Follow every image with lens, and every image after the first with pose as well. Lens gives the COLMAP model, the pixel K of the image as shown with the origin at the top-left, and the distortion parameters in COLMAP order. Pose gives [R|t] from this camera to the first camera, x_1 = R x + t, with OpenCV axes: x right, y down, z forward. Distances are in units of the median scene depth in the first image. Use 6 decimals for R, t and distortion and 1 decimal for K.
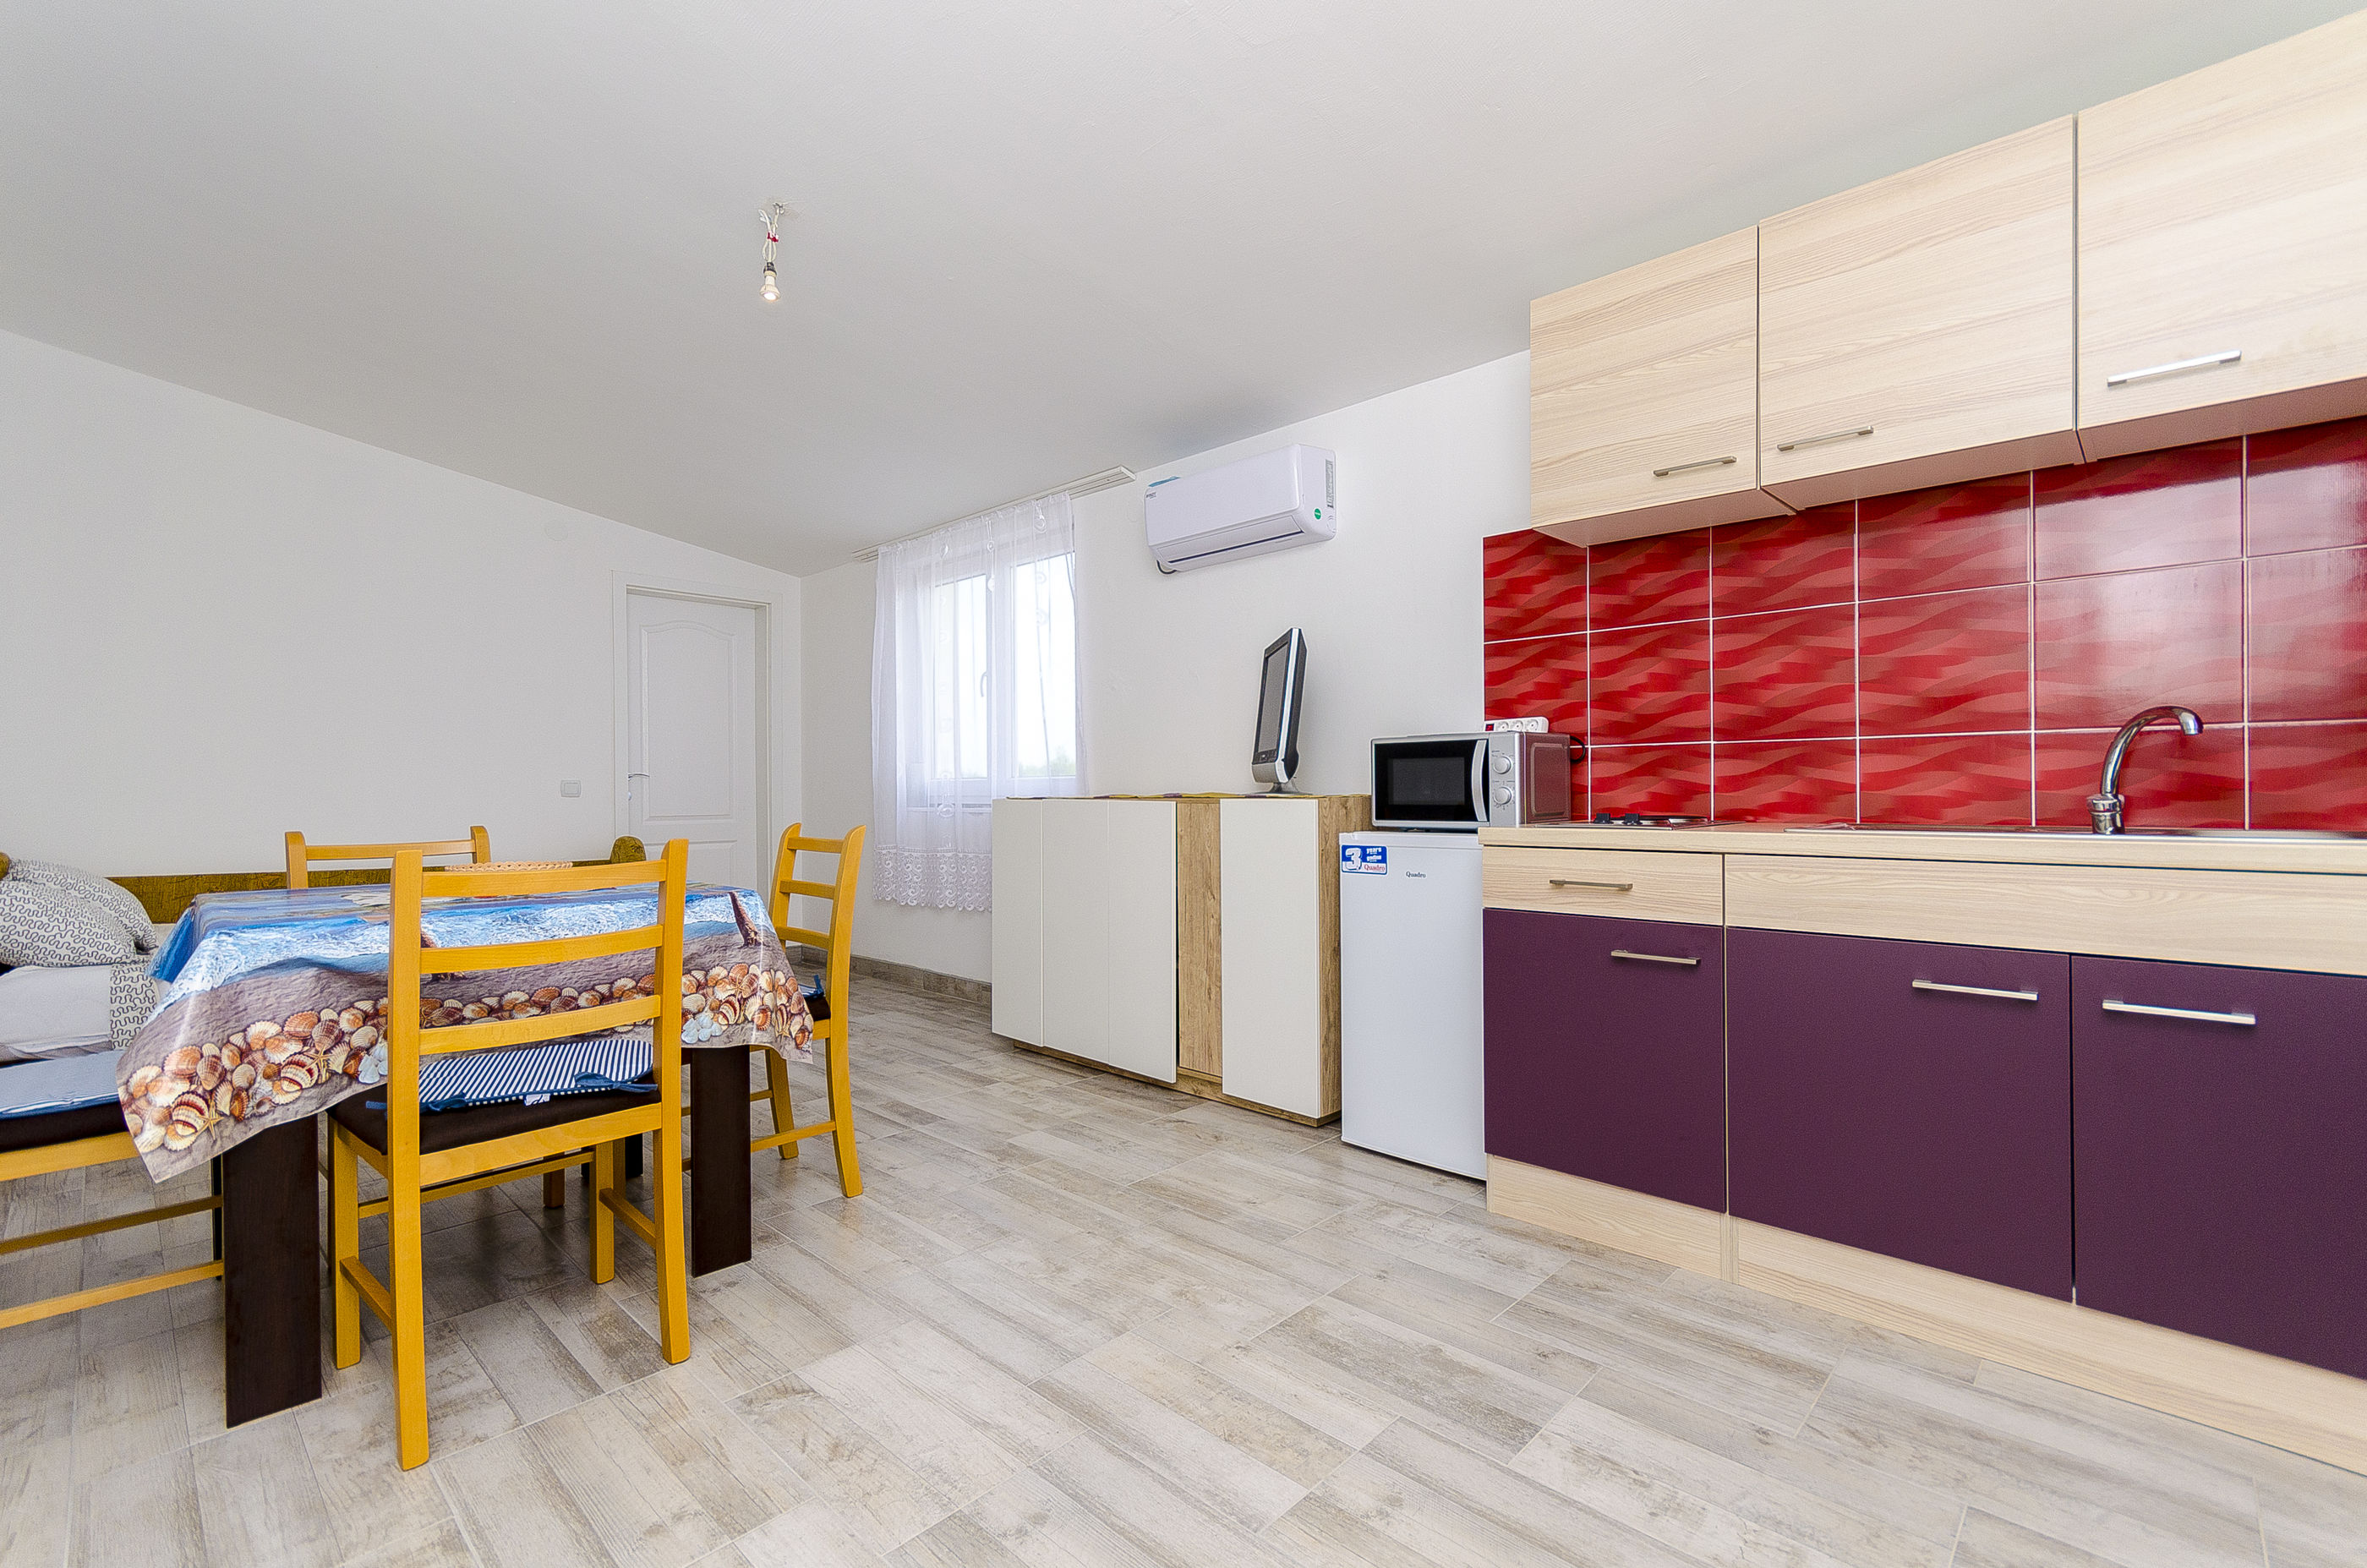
lens RADIAL K [[1052.3, 0, 1197.9], [0, 1052.3, 794.8], [0, 0, 1]] dist [0.011714, 0.000053]
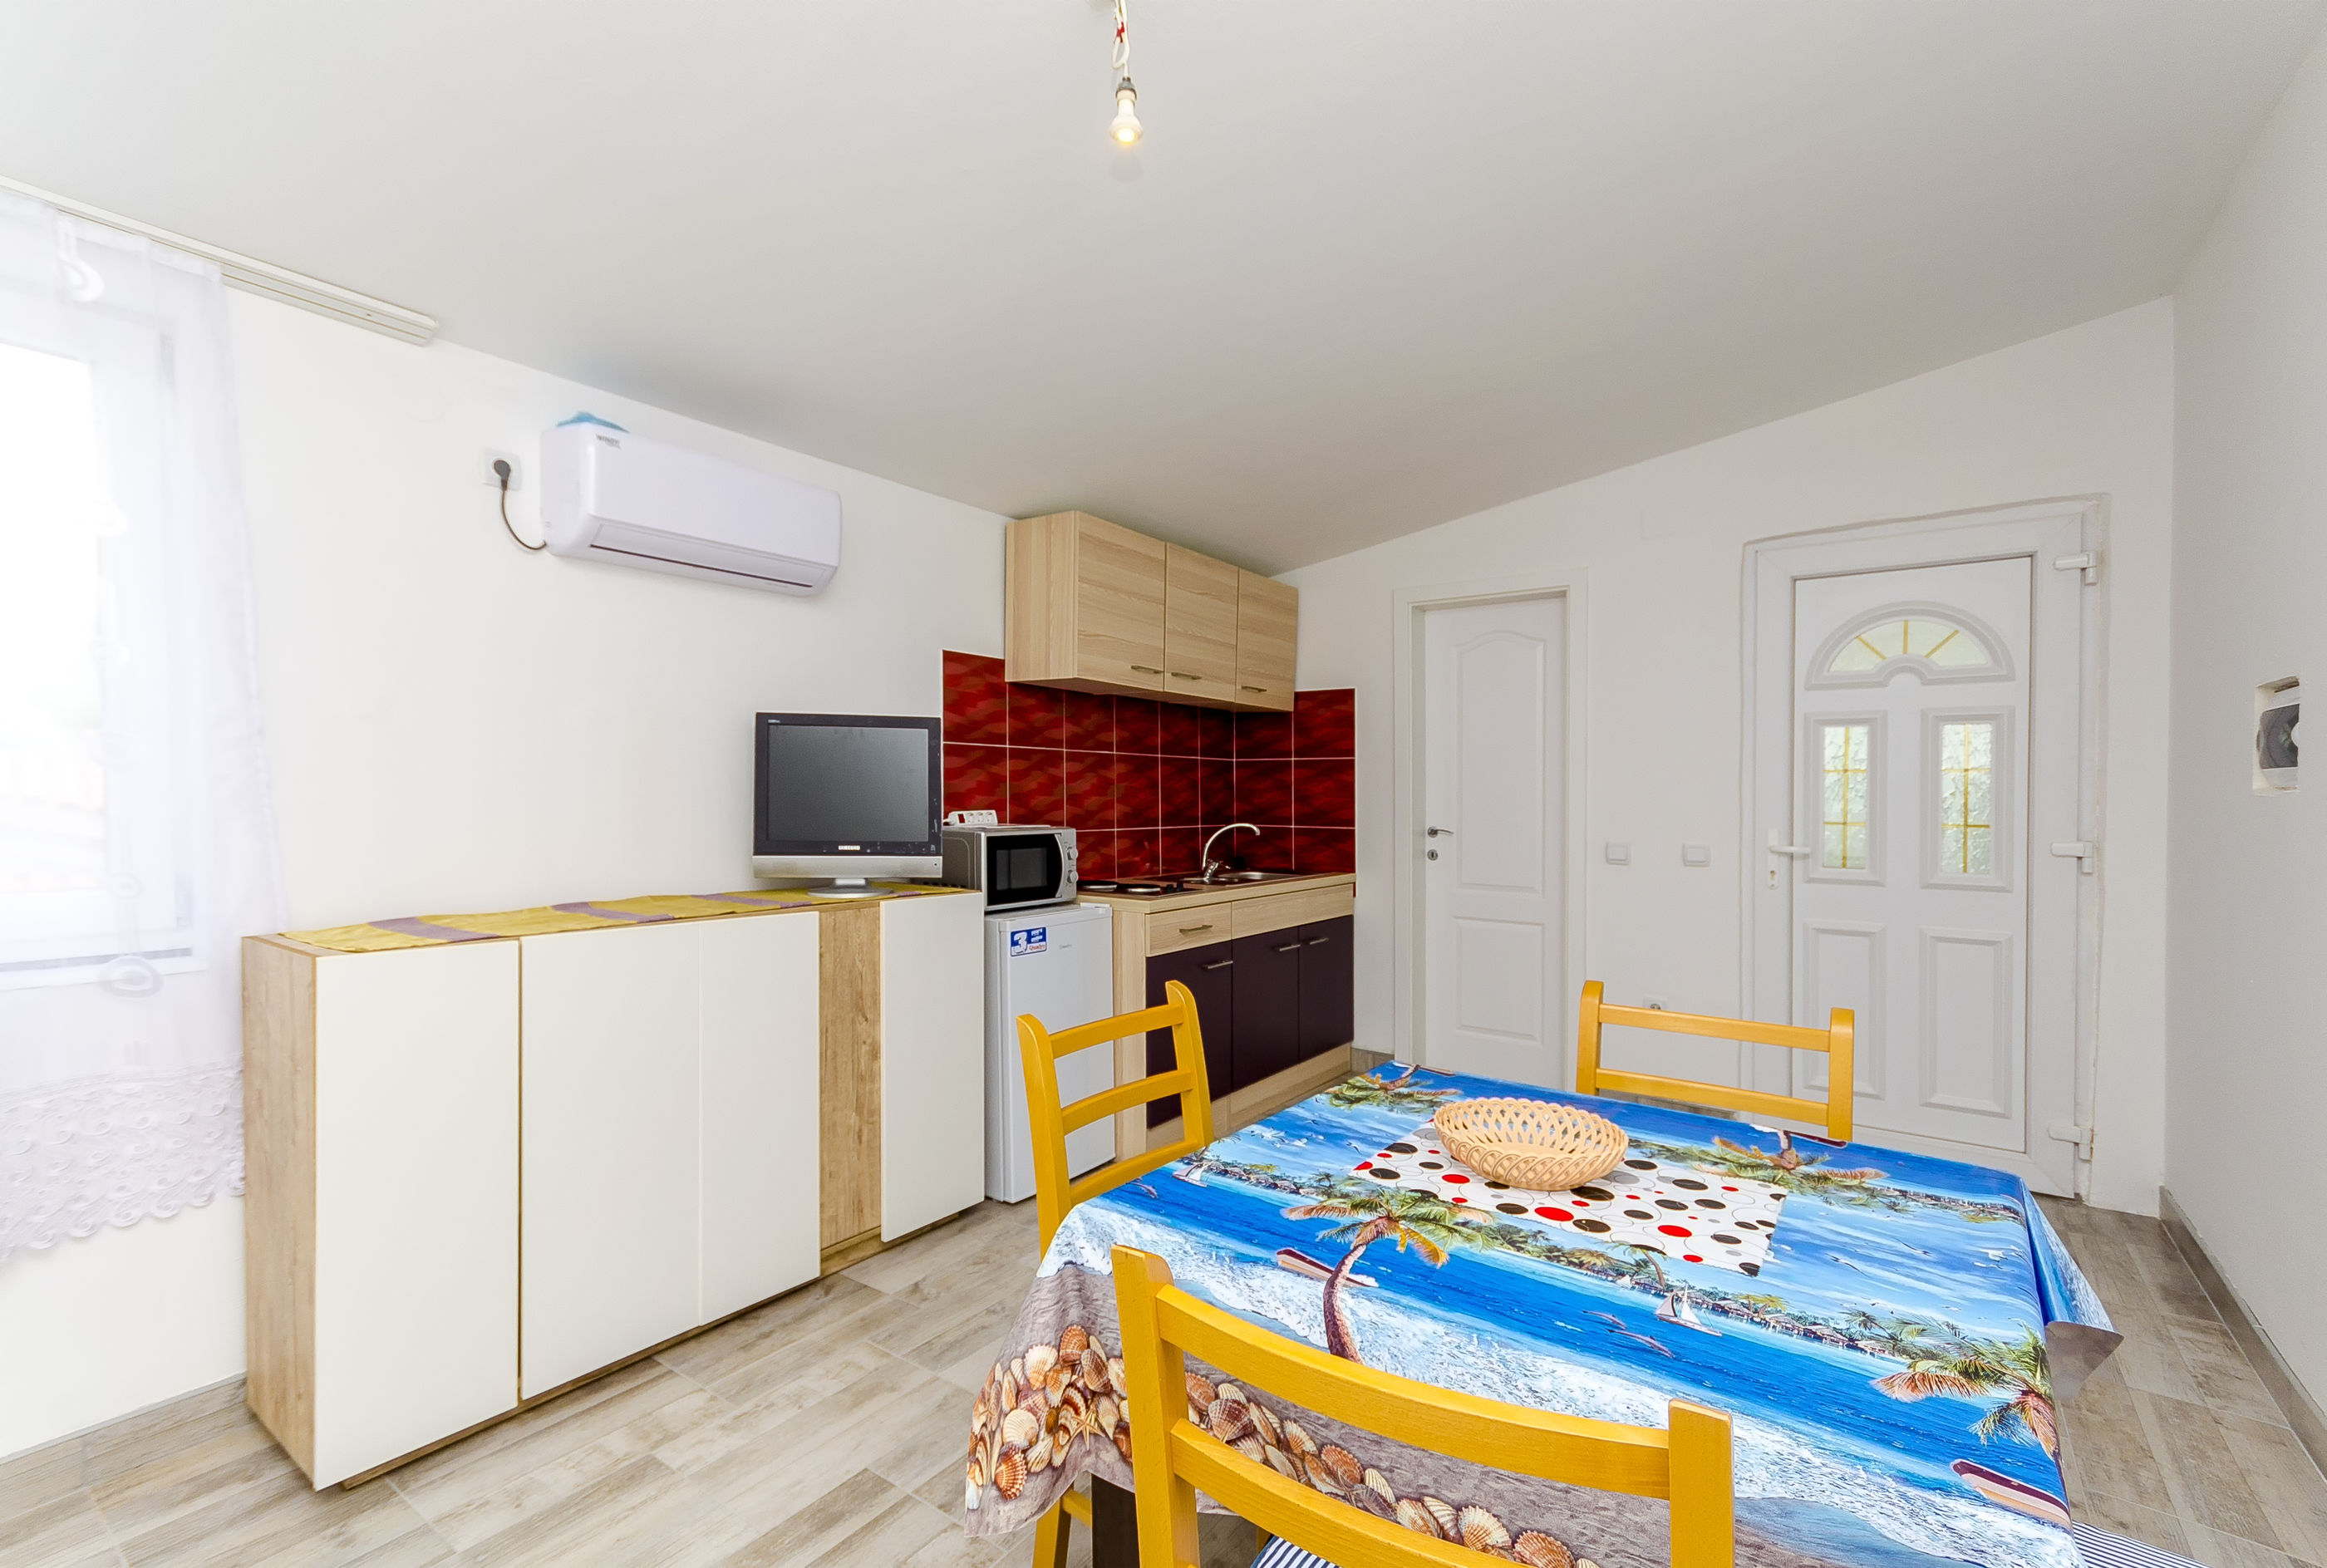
lens RADIAL K [[1030.7, 0, 1114.7], [0, 1030.7, 806.6], [0, 0, 1]] dist [0.015901, 0.000042]
pose [[-0.110448, -0.009330, 0.993838, -0.875623], [-0.006656, 0.999940, 0.008647, -0.085902], [-0.993860, -0.005660, -0.110503, 0.951084]]
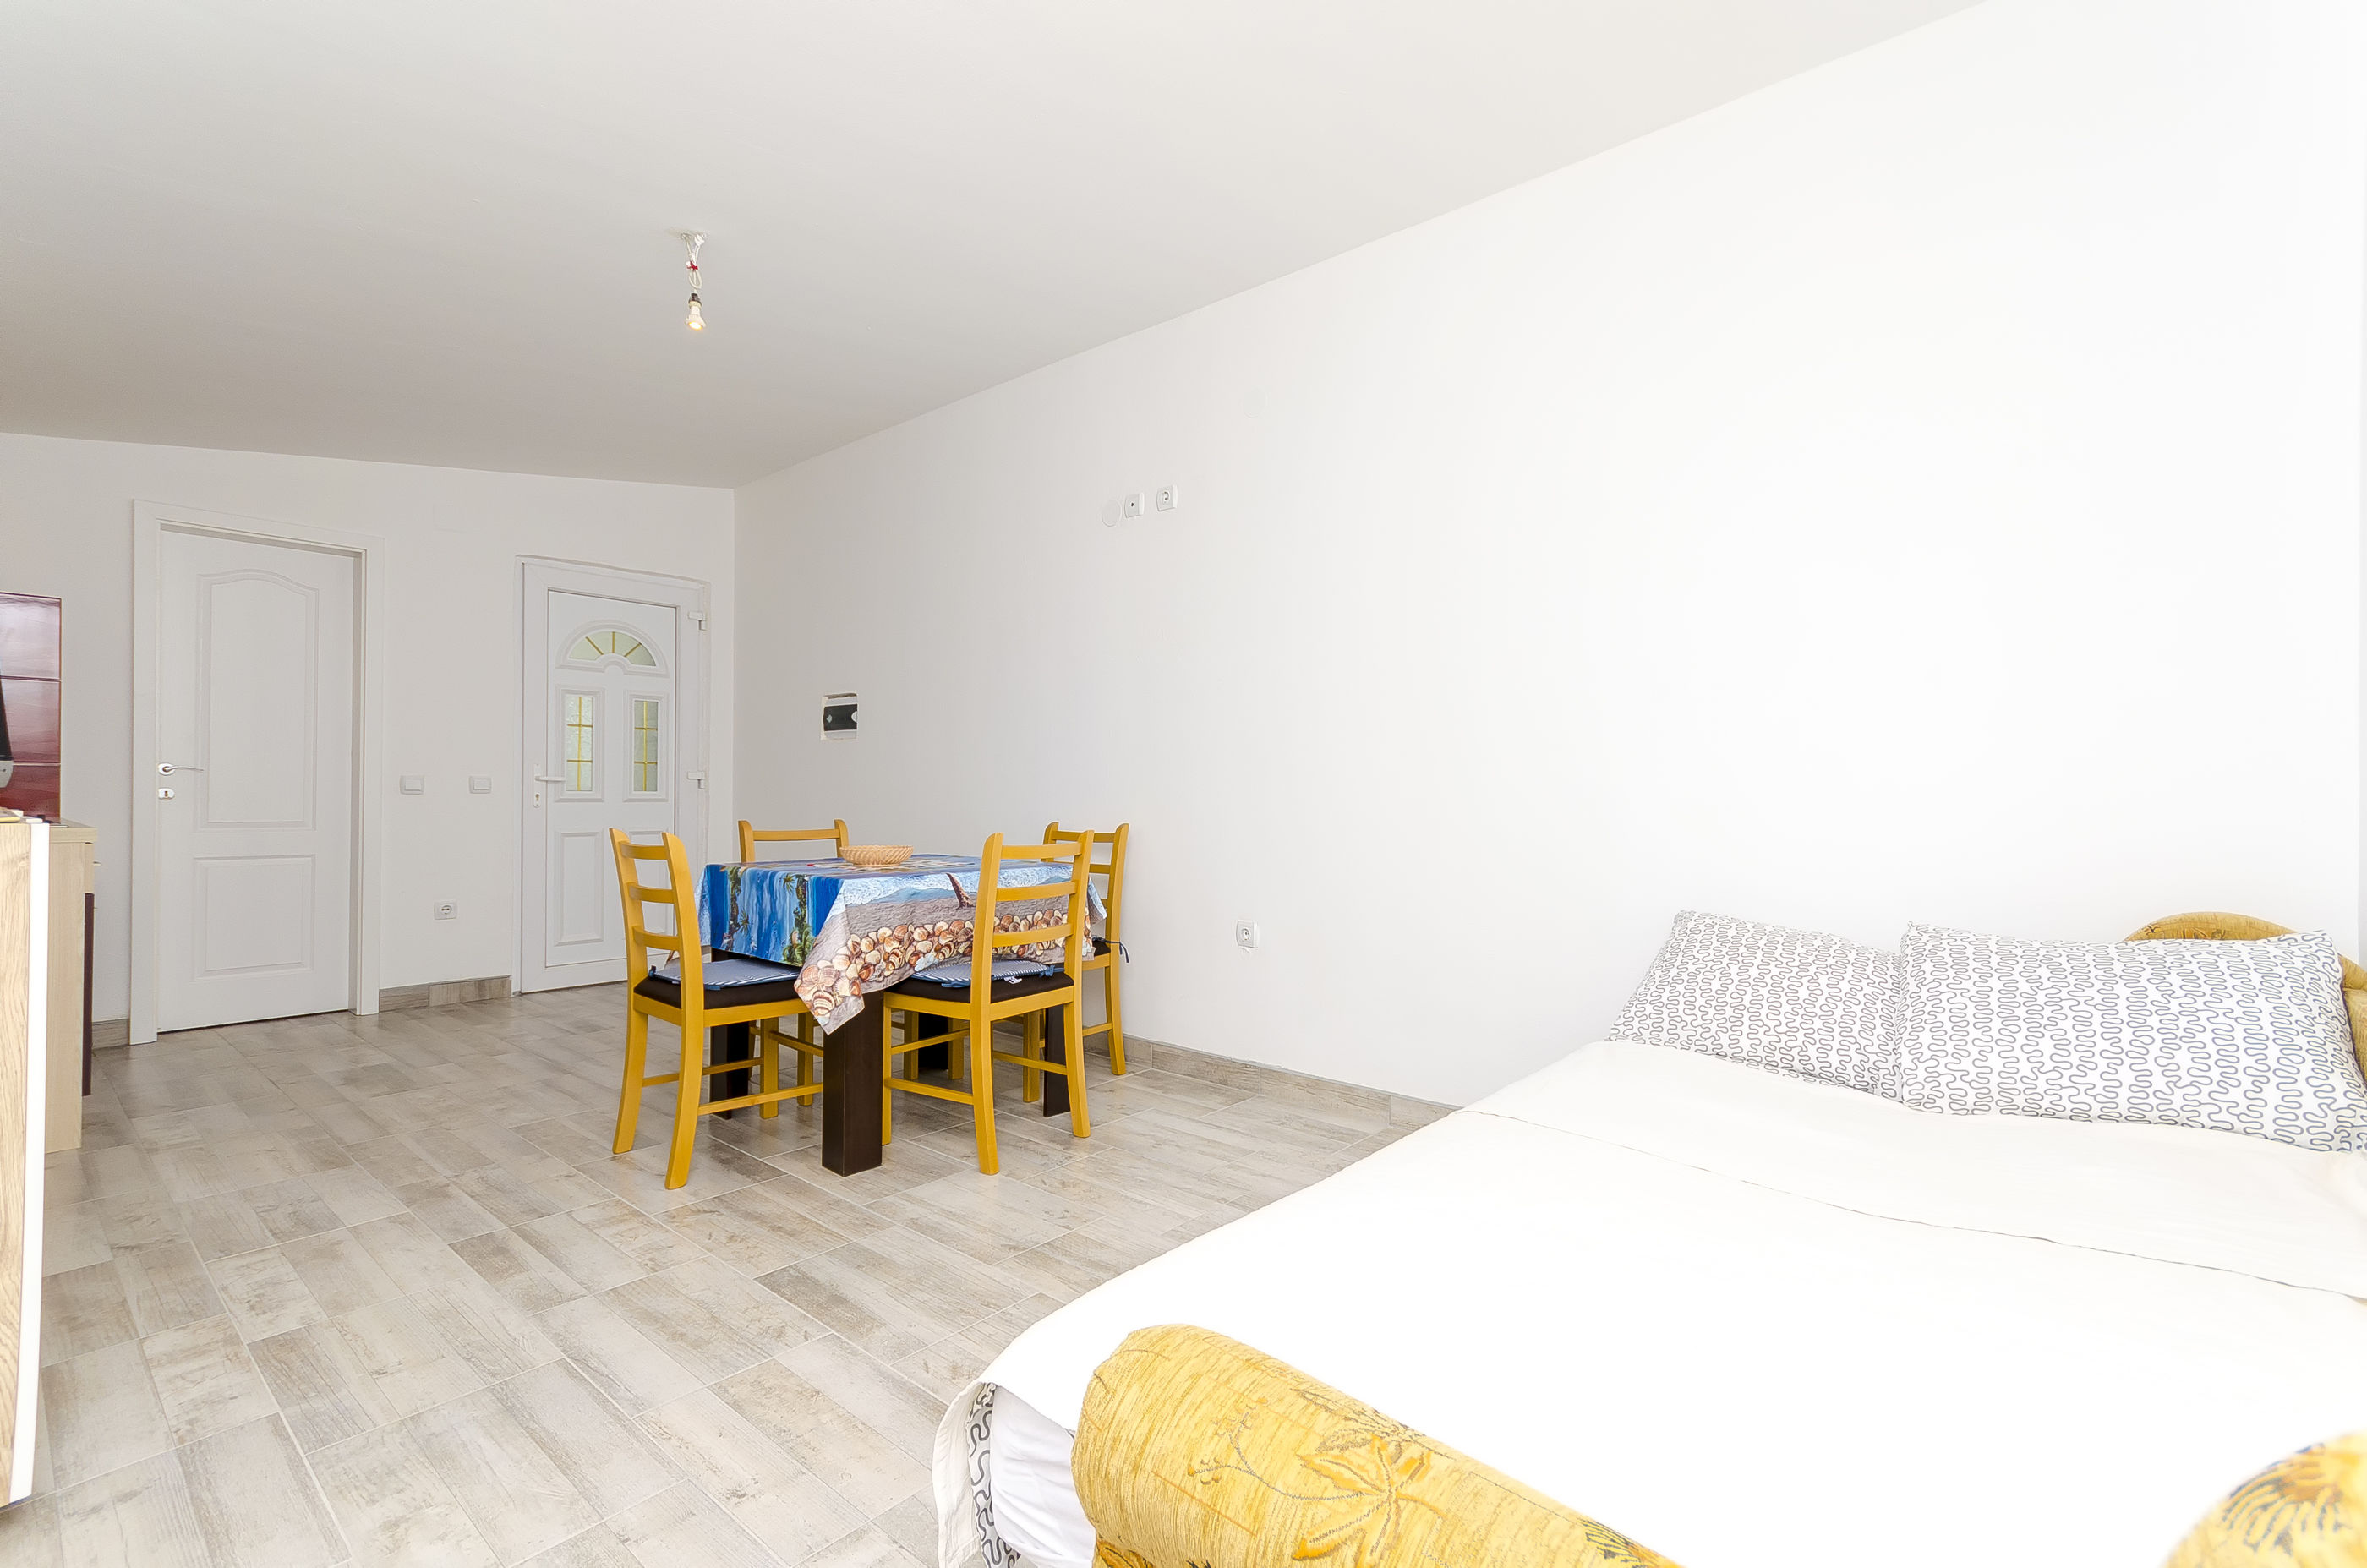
lens RADIAL K [[1052.3, 0, 1197.9], [0, 1052.3, 794.8], [0, 0, 1]] dist [0.011714, 0.000053]
pose [[-0.998257, -0.000484, -0.059023, -0.736632], [-0.000427, 0.999999, -0.000977, -0.005550], [0.059023, -0.000950, -0.998256, 1.819347]]
